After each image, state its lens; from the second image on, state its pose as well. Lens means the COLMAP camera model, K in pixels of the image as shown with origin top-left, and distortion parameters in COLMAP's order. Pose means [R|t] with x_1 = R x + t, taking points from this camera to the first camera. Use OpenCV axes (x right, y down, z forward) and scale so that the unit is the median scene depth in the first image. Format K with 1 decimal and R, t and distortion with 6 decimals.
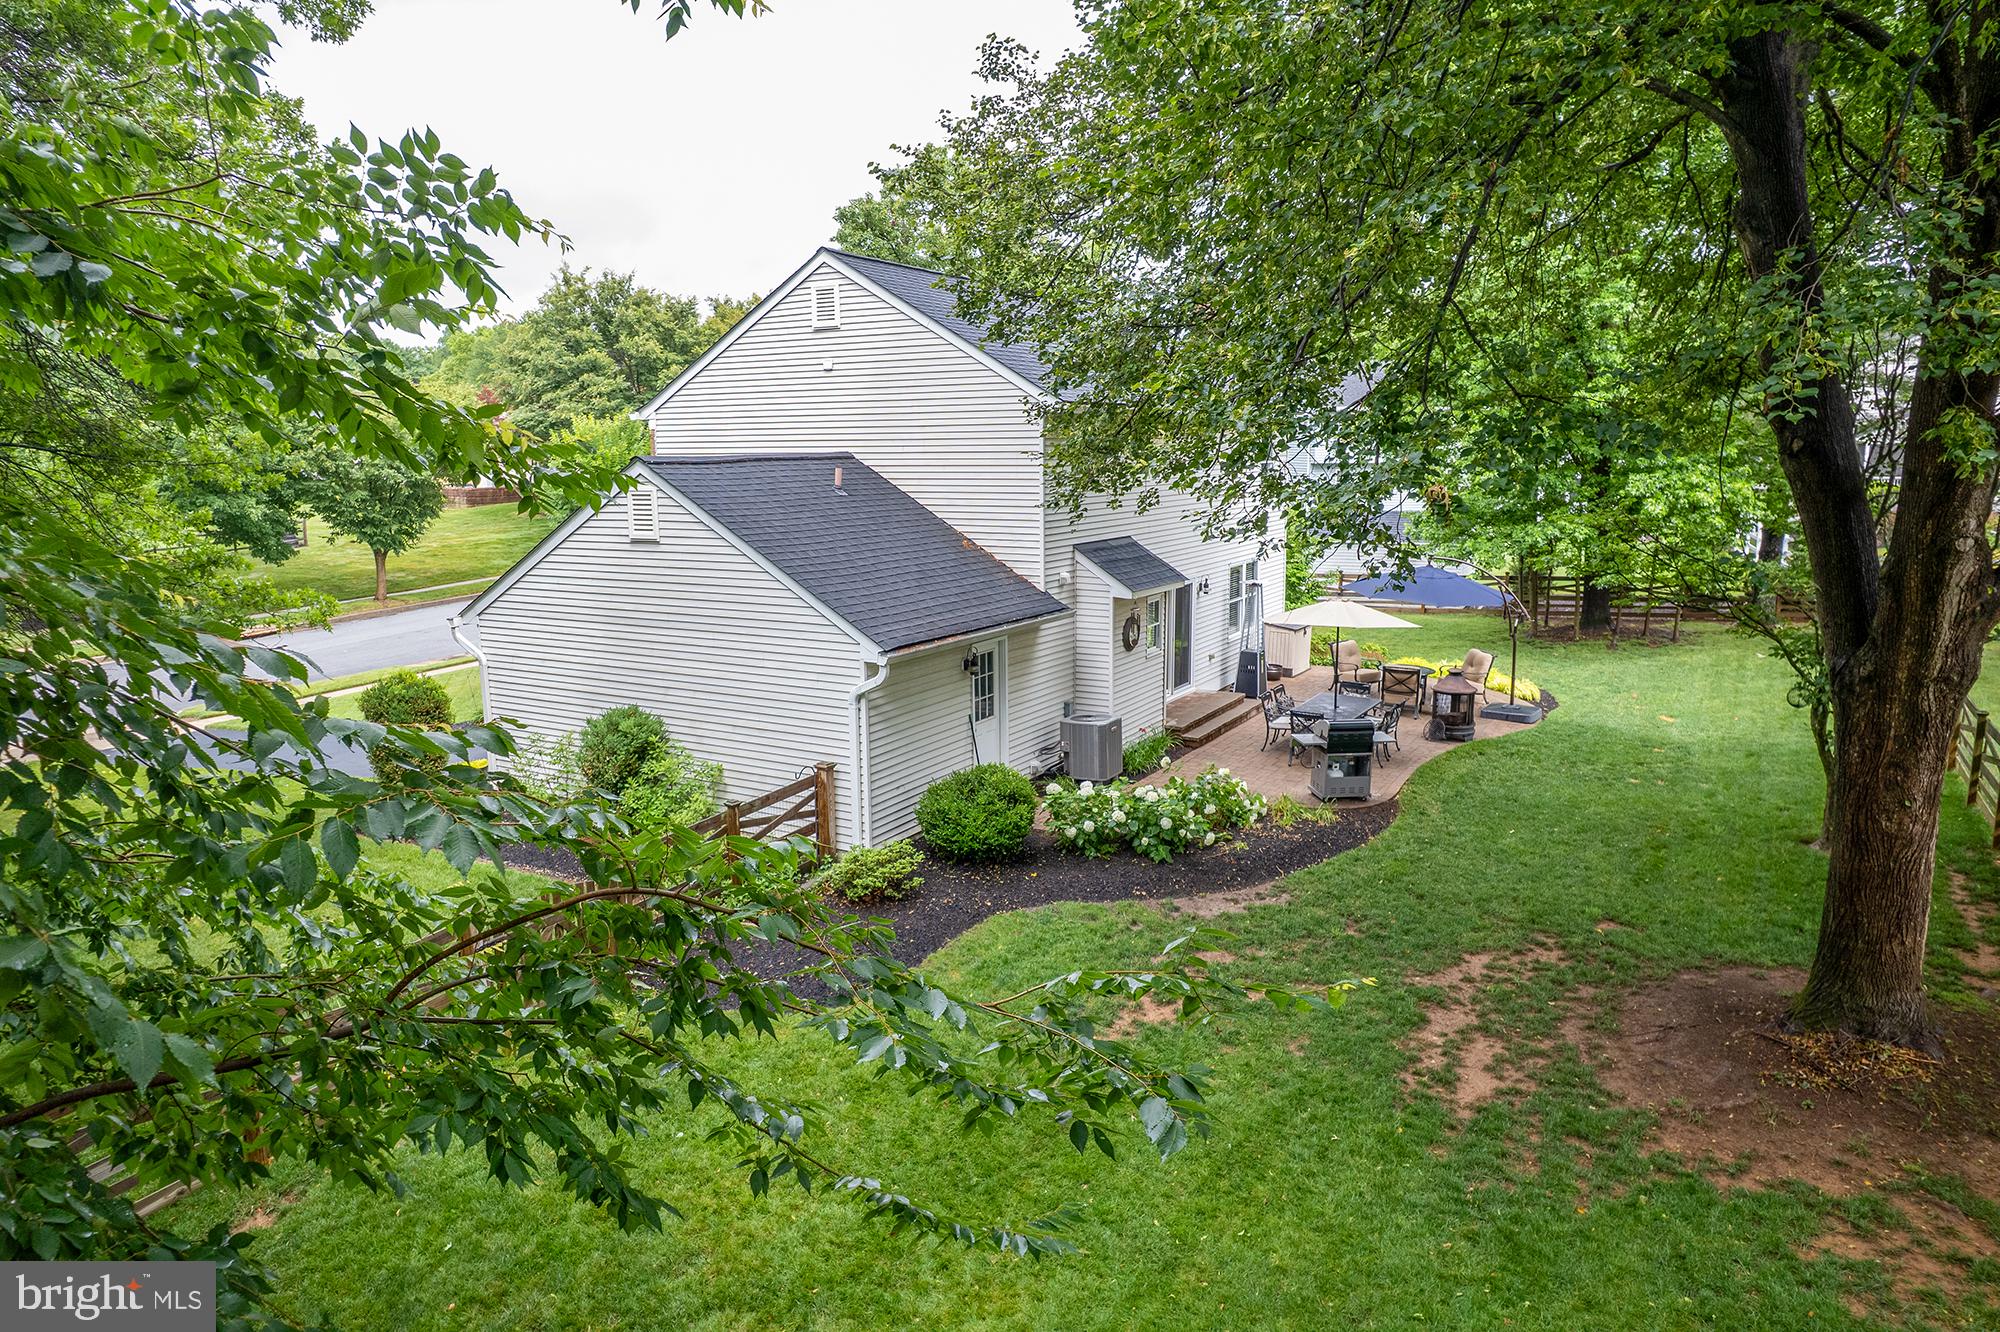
lens RADIAL K [[1277.3, 0, 996.4], [0, 1277.3, 657.2], [0, 0, 1]] dist [-0.074678, 0.061887]
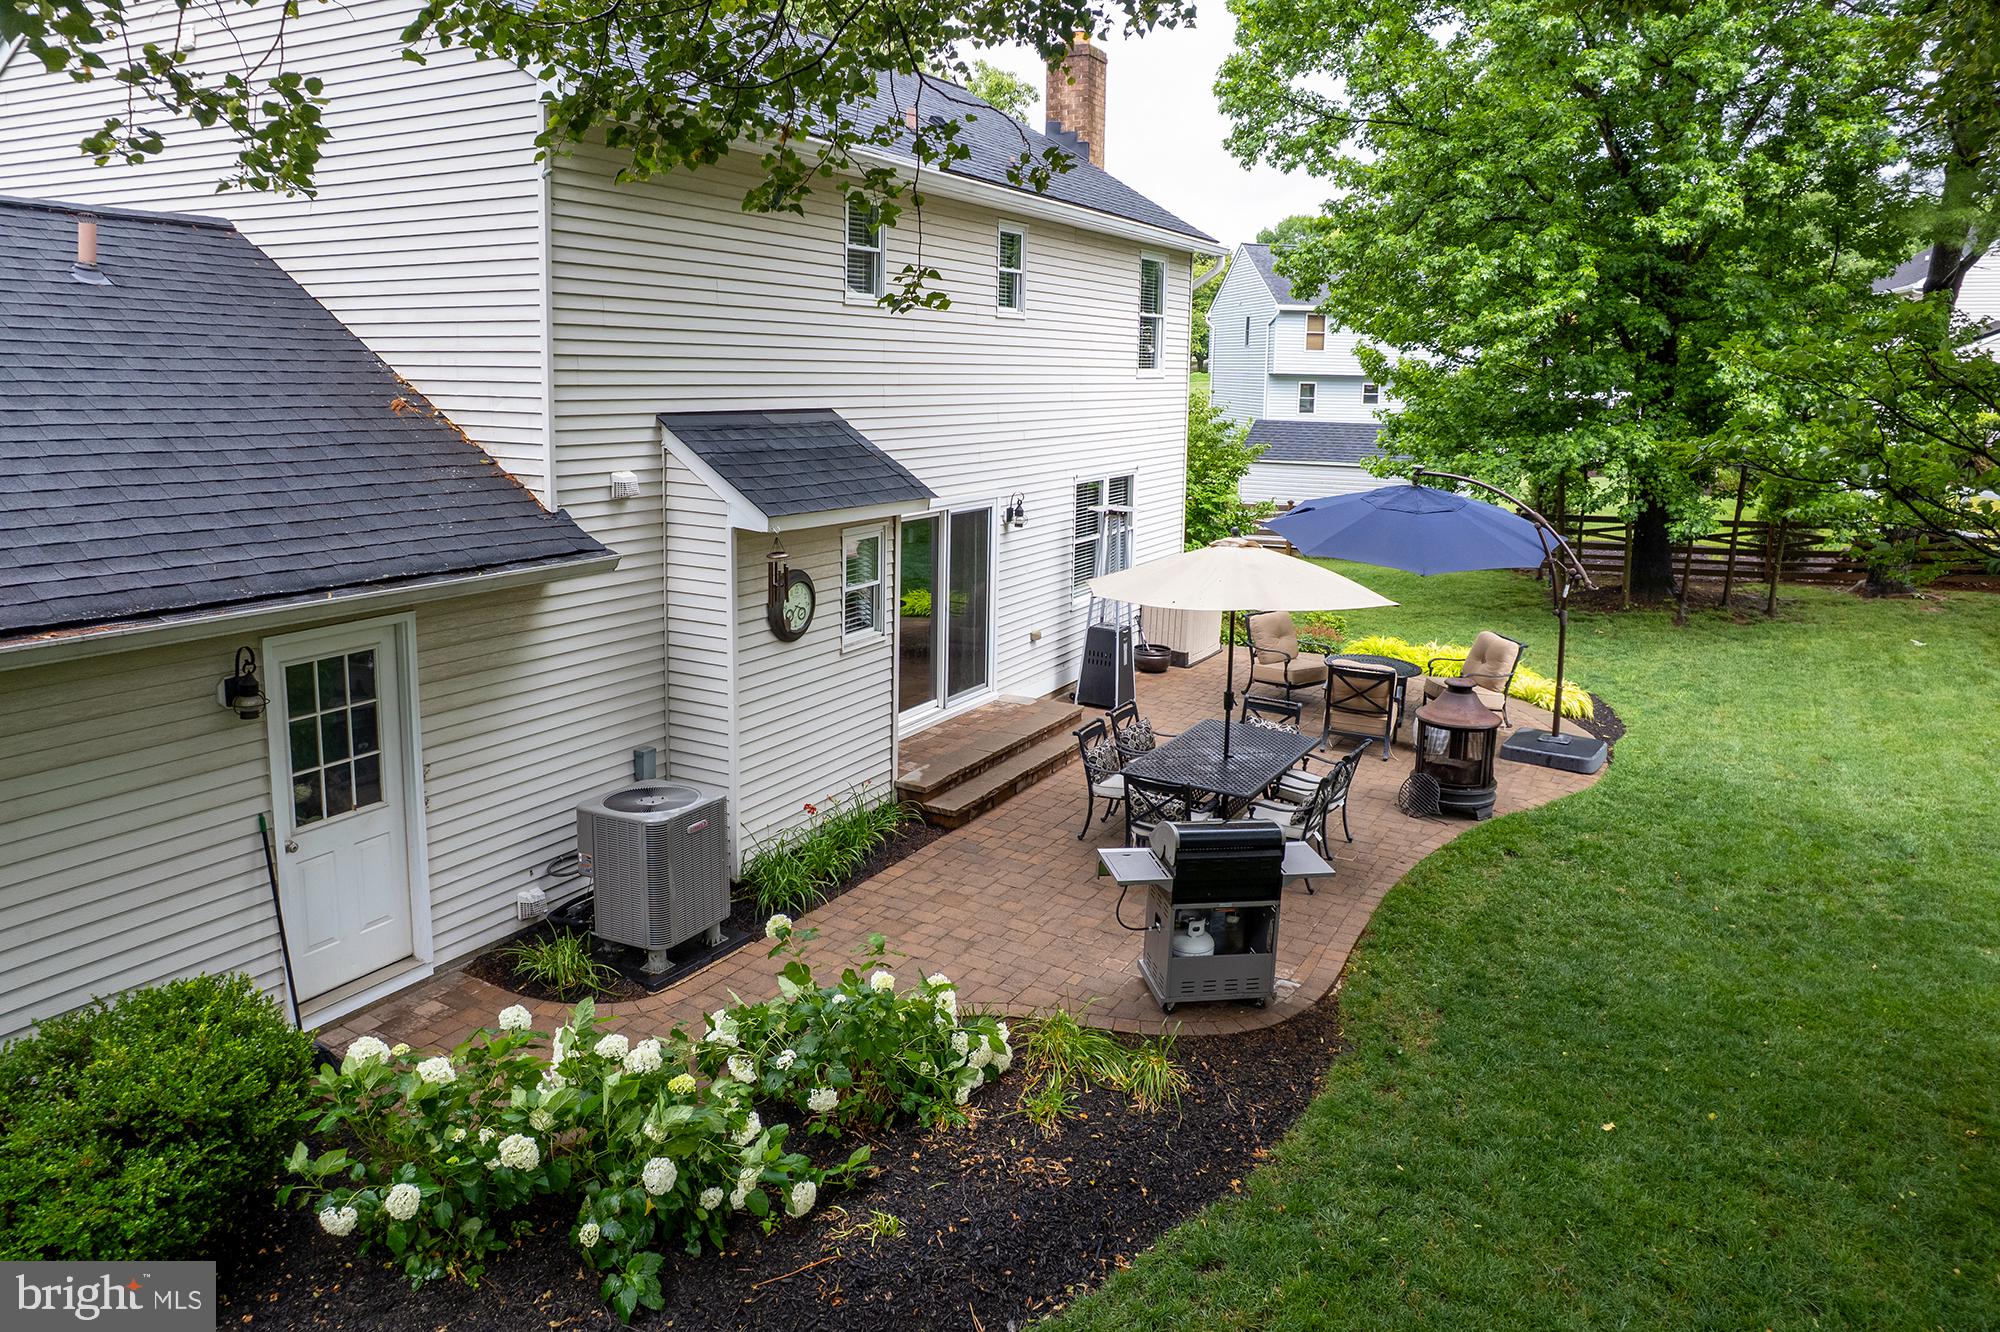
lens RADIAL K [[1313.2, 0, 1007.4], [0, 1313.2, 556.6], [0, 0, 1]] dist [-0.076252, 0.061514]
pose [[0.999223, 0.023762, 0.031440, 0.169764], [-0.022970, 0.999416, -0.025301, -0.026185], [-0.032023, 0.024560, 0.999185, 0.506094]]
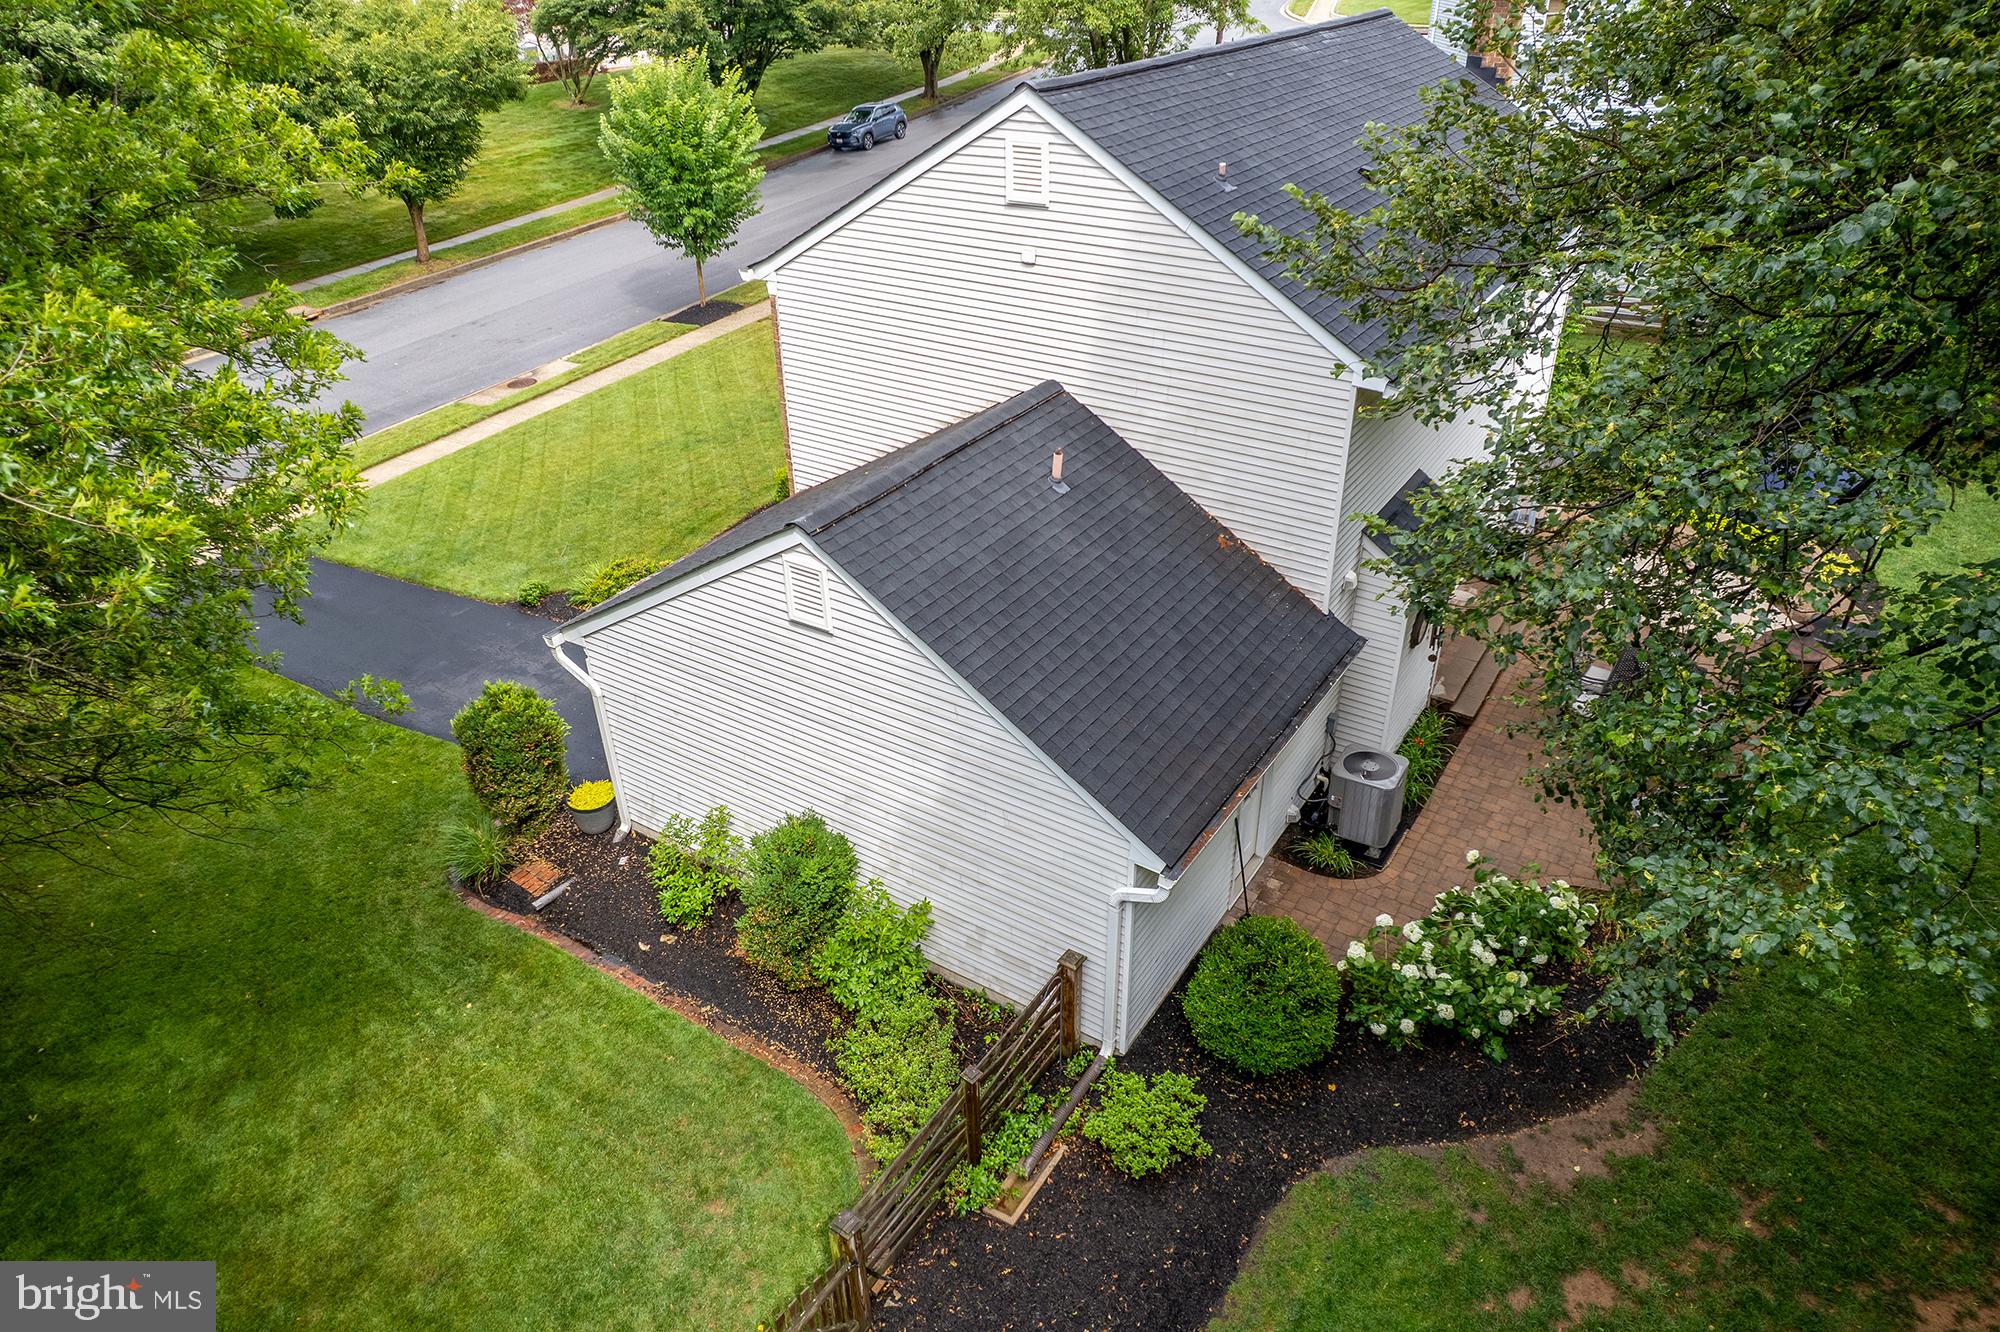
lens RADIAL K [[1277.3, 0, 996.4], [0, 1277.3, 657.2], [0, 0, 1]] dist [-0.074678, 0.061887]
pose [[0.998759, 0.021082, -0.045128, -0.114509], [-0.003070, 0.930338, 0.366691, -0.281041], [0.049715, -0.366097, 0.929248, 0.269353]]
